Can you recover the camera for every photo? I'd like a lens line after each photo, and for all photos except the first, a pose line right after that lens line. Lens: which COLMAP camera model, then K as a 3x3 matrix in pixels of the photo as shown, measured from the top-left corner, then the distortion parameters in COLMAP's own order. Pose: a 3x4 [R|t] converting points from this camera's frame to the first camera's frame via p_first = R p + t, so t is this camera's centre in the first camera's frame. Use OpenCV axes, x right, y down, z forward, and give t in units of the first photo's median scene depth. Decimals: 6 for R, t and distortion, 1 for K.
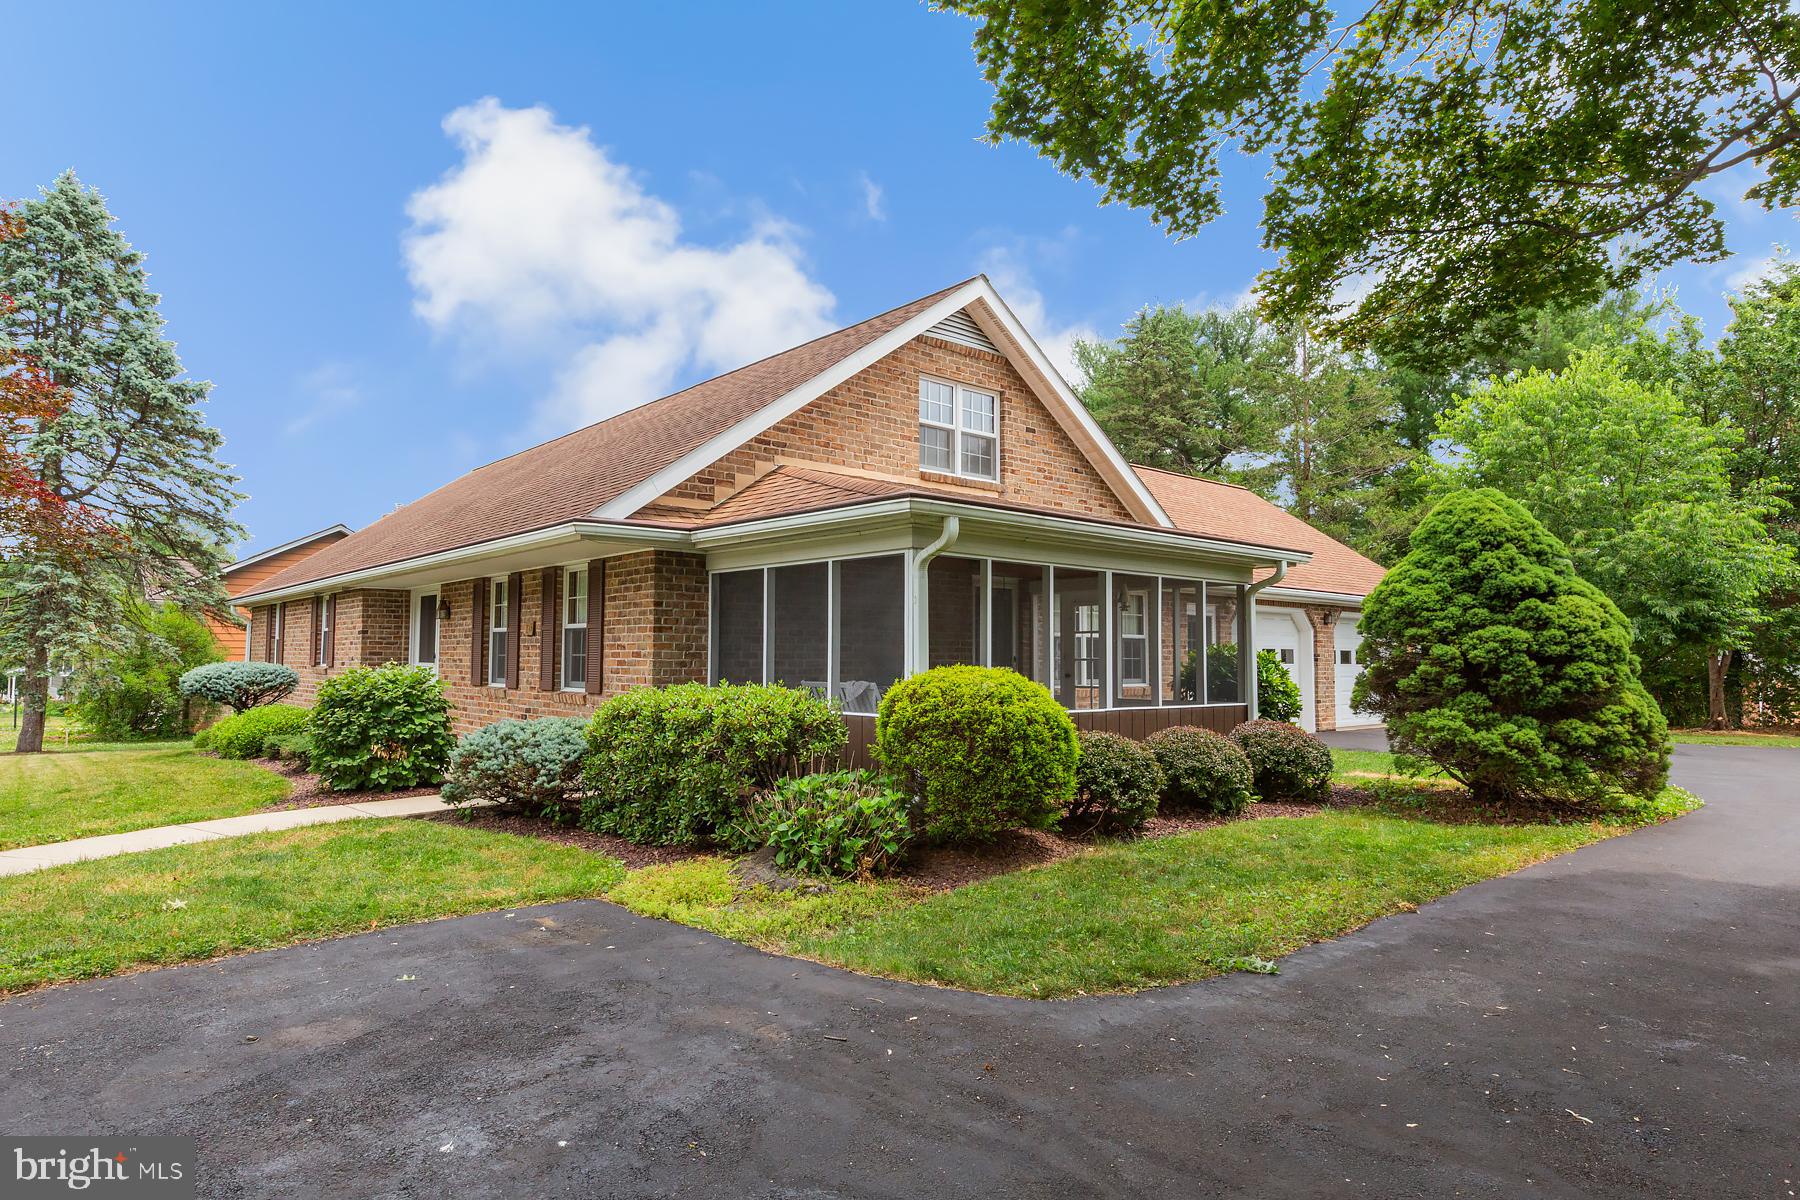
lens RADIAL K [[1034.0, 0, 889.3], [0, 1034.0, 596.2], [0, 0, 1]] dist [0.001013, 0.000916]
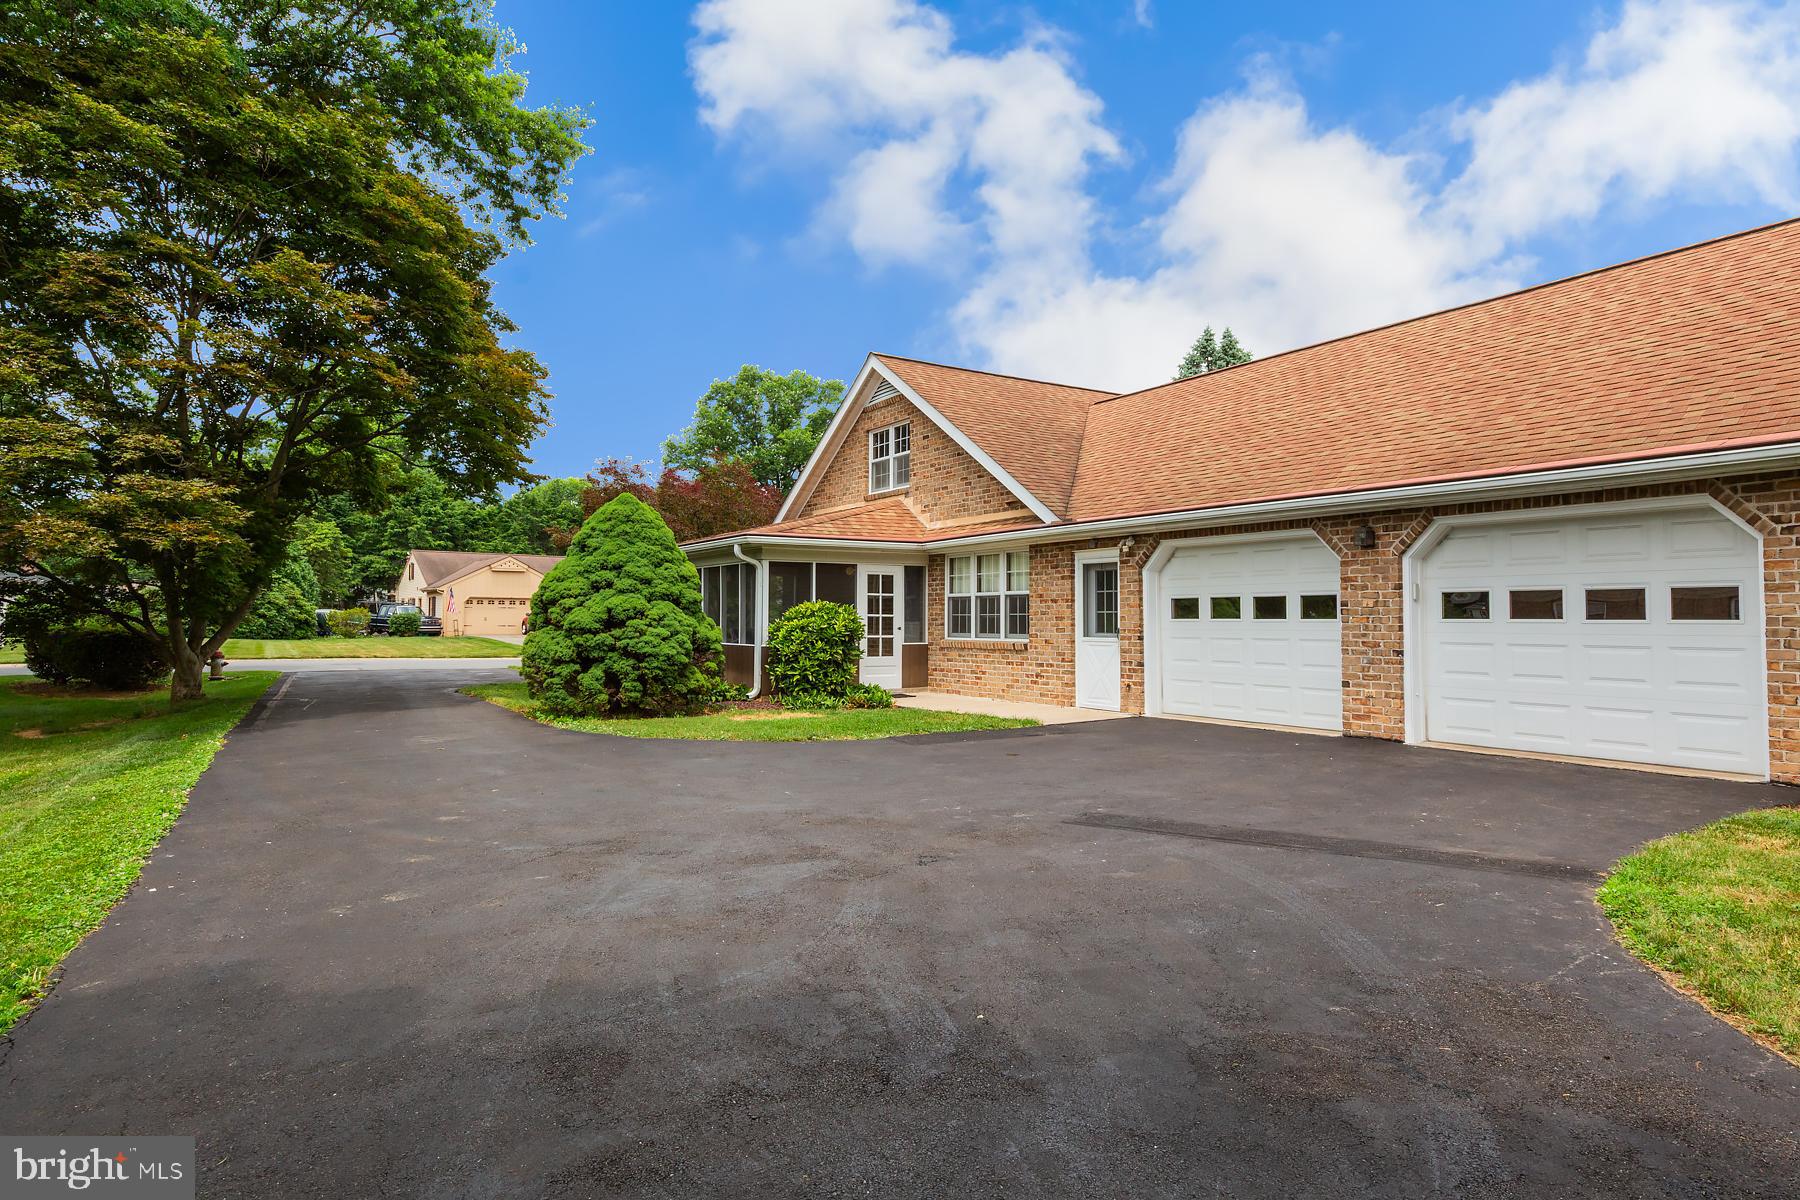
lens RADIAL K [[1028.2, 0, 895.8], [0, 1028.2, 590.2], [0, 0, 1]] dist [-0.000619, -0.000102]
pose [[-0.172791, -0.029753, -0.984509, 1.721709], [0.056938, 0.997570, -0.040140, 0.096378], [0.983311, -0.062992, -0.170677, 1.444661]]
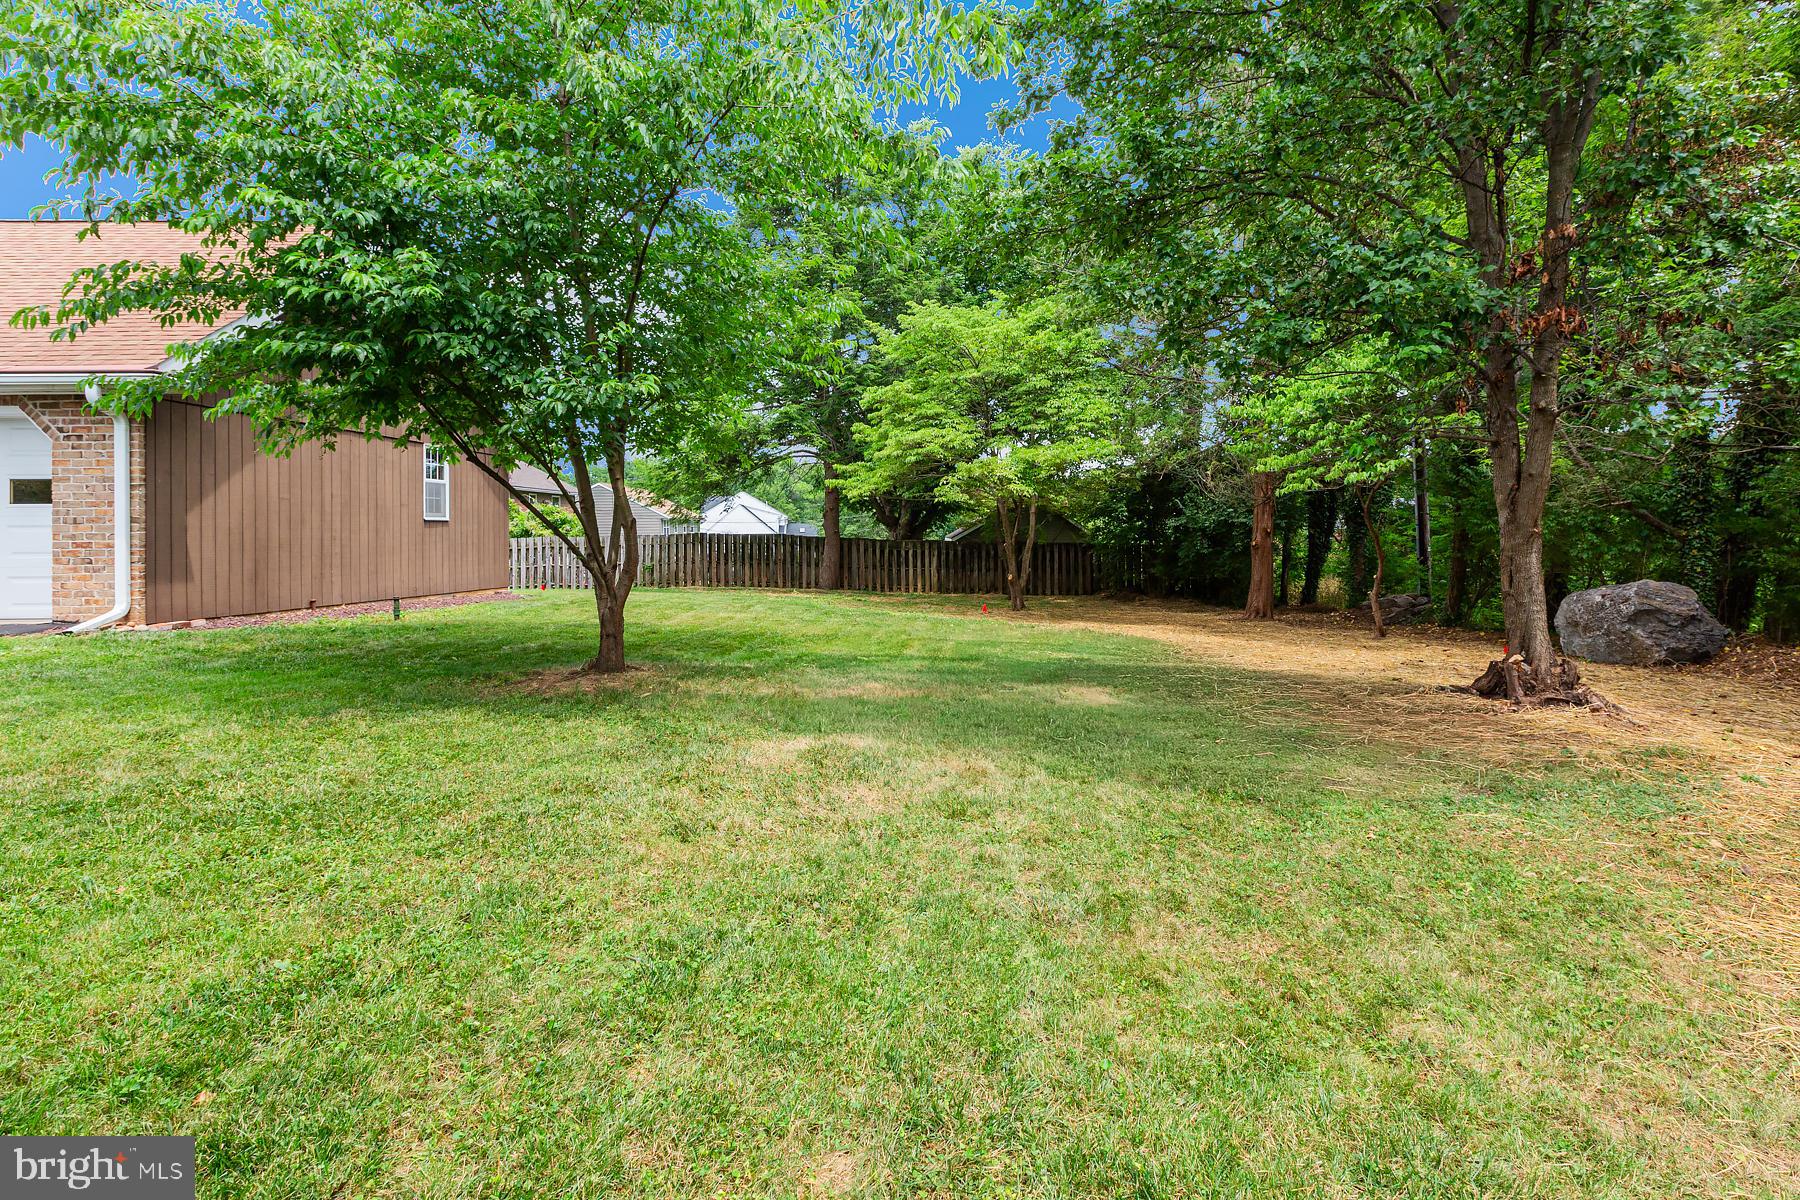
lens RADIAL K [[885.8, 0, 906.8], [0, 885.8, 518.5], [0, 0, 1]] dist [-0.001988, -0.000774]
pose [[0.767836, -0.007570, -0.640601, 2.058504], [0.045486, 0.998051, 0.042726, 0.137229], [0.639029, -0.061945, 0.766684, 1.783174]]
